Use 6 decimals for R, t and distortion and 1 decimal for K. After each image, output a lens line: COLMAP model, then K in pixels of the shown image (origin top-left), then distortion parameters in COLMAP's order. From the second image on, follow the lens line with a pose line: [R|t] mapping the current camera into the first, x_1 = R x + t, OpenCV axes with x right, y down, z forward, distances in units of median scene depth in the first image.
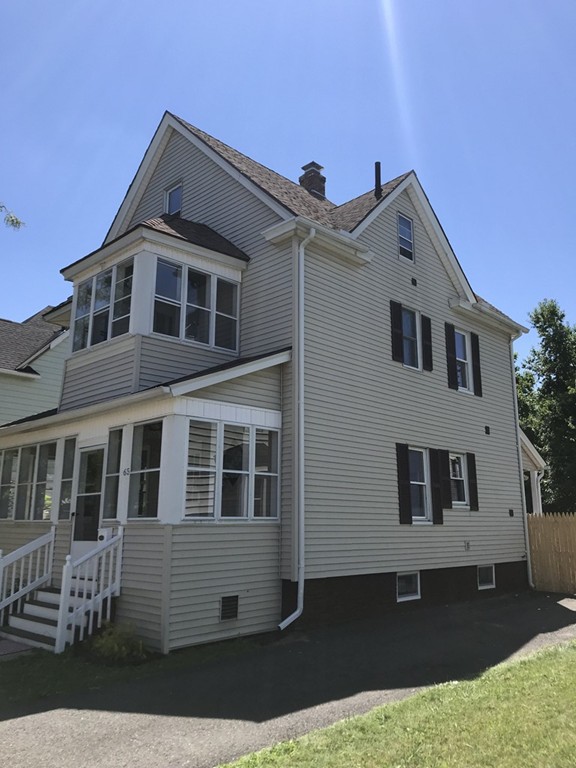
lens RADIAL K [[628.1, 0, 293.9], [0, 628.1, 382.2], [0, 0, 1]] dist [0.065185, -0.079855]
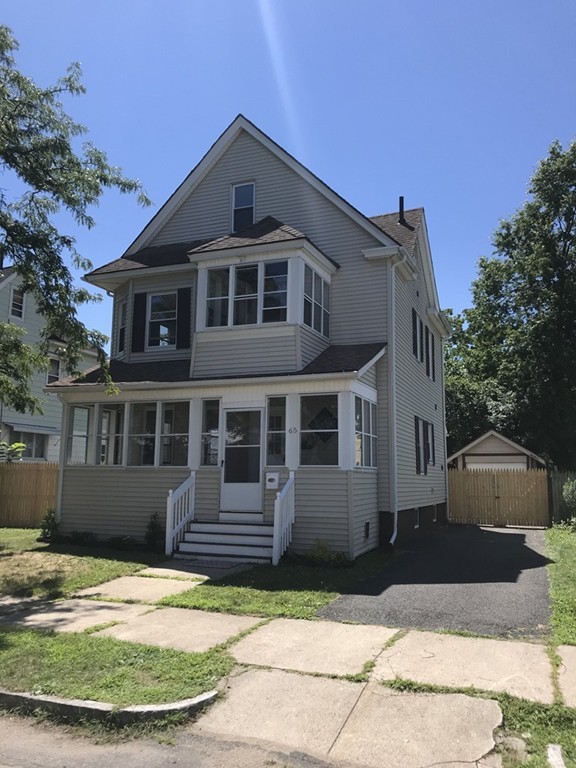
lens RADIAL K [[641.1, 0, 288.0], [0, 641.1, 384.0], [0, 0, 1]] dist [0.127061, -0.310057]
pose [[0.918678, 0.067181, 0.389252, -0.728400], [-0.095195, 0.994041, 0.053110, -0.022079], [-0.383364, -0.085846, 0.919599, -0.193990]]
